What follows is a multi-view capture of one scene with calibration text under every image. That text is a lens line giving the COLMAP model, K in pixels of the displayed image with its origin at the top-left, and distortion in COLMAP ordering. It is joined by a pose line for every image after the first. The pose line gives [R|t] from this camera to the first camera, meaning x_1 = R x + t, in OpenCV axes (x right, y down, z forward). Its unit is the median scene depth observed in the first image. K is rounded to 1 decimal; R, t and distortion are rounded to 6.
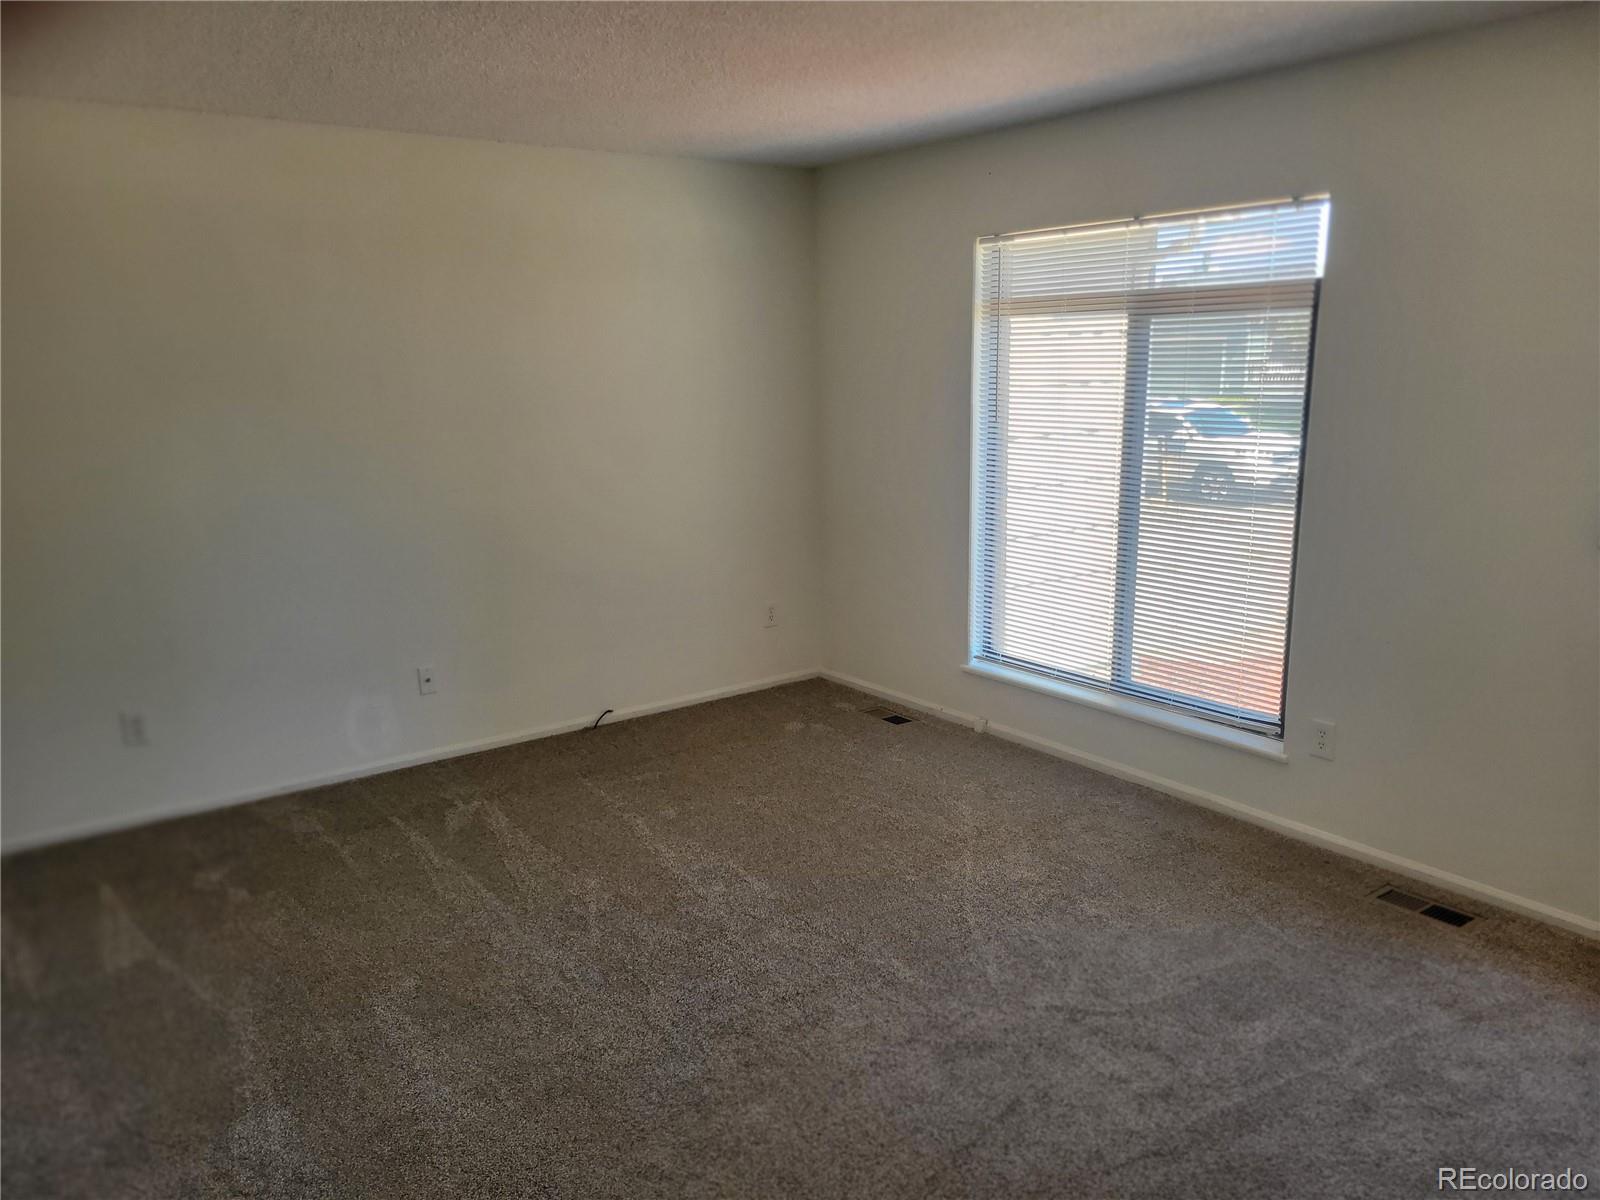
lens RADIAL K [[1184.6, 0, 796.3], [0, 1184.6, 603.4], [0, 0, 1]] dist [0.034741, -0.007824]
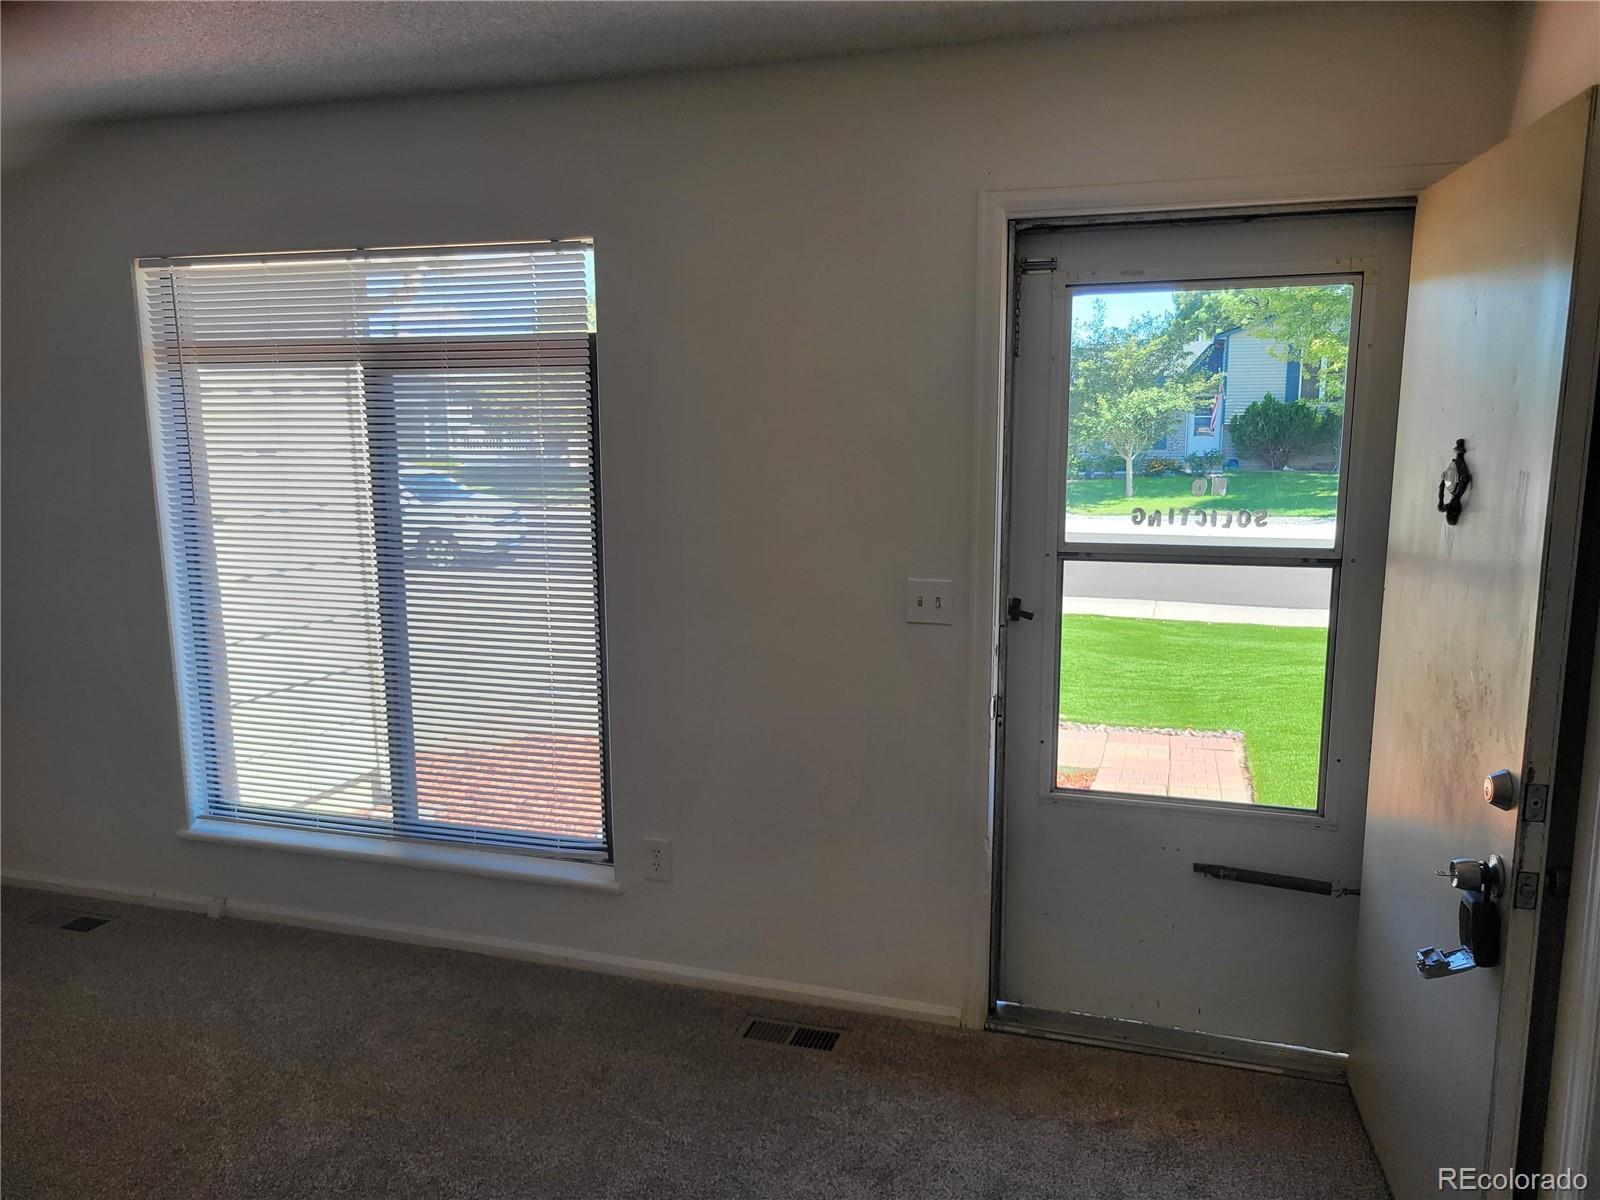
lens RADIAL K [[1184.6, 0, 800.4], [0, 1184.6, 609.4], [0, 0, 1]] dist [0.034741, -0.007824]
pose [[0.800559, -0.091024, 0.592300, 0.025232], [0.118062, 0.992982, -0.006973, -0.042619], [-0.587508, 0.075510, 0.805687, 0.199654]]
